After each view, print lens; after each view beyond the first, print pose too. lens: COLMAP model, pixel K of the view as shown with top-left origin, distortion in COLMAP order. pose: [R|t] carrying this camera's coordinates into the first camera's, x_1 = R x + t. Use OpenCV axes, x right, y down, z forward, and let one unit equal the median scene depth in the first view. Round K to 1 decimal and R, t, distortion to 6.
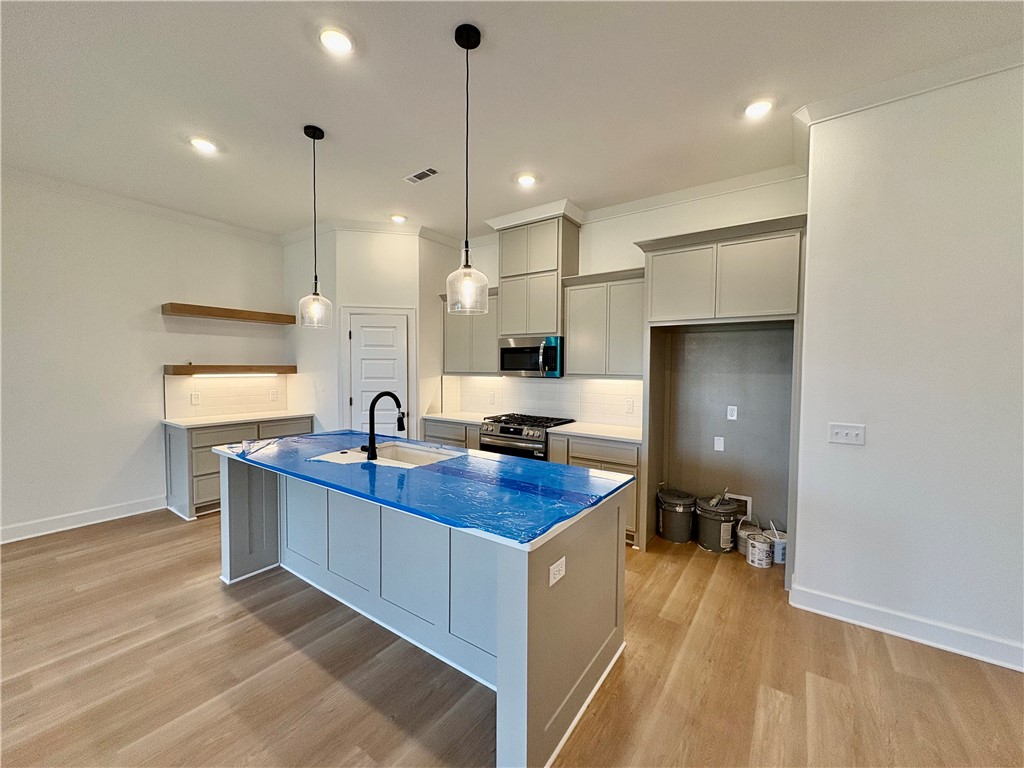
lens RADIAL K [[408.1, 0, 512.3], [0, 408.1, 383.8], [0, 0, 1]] dist [0.003499, 0.000438]
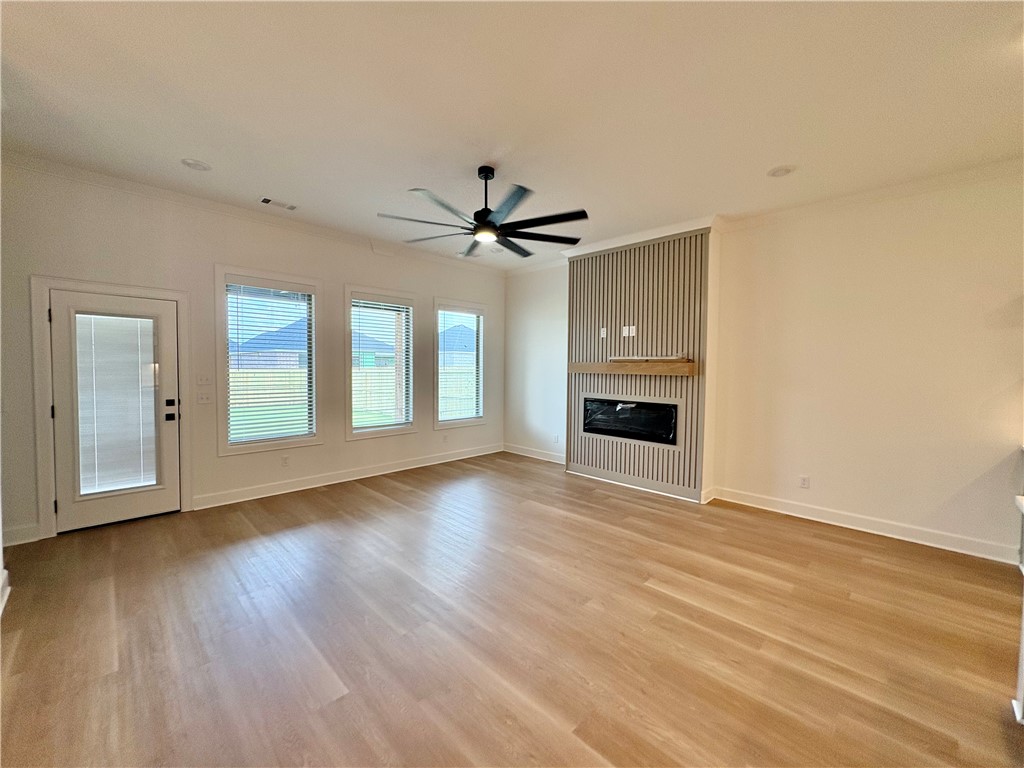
lens RADIAL K [[408.1, 0, 511.3], [0, 408.1, 387.1], [0, 0, 1]] dist [0.003499, 0.000438]
pose [[-0.167199, 0.036882, -0.985233, 0.020167], [-0.055437, 0.997367, 0.046744, 0.002449], [0.984363, 0.062434, -0.164714, 0.282969]]
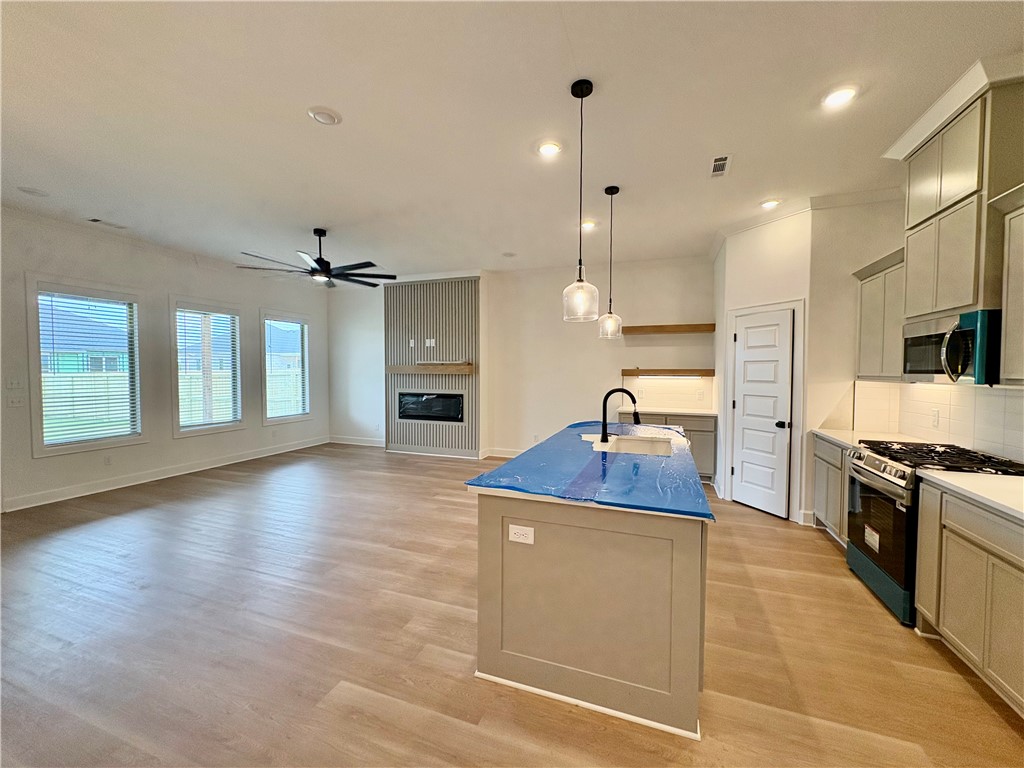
lens RADIAL K [[408.1, 0, 512.7], [0, 408.1, 383.4], [0, 0, 1]] dist [0.003499, 0.000438]
pose [[0.260920, 0.025348, -0.965028, 0.615372], [-0.043362, 0.998954, 0.014515, 0.001400], [0.964386, 0.038059, 0.261746, 0.320466]]
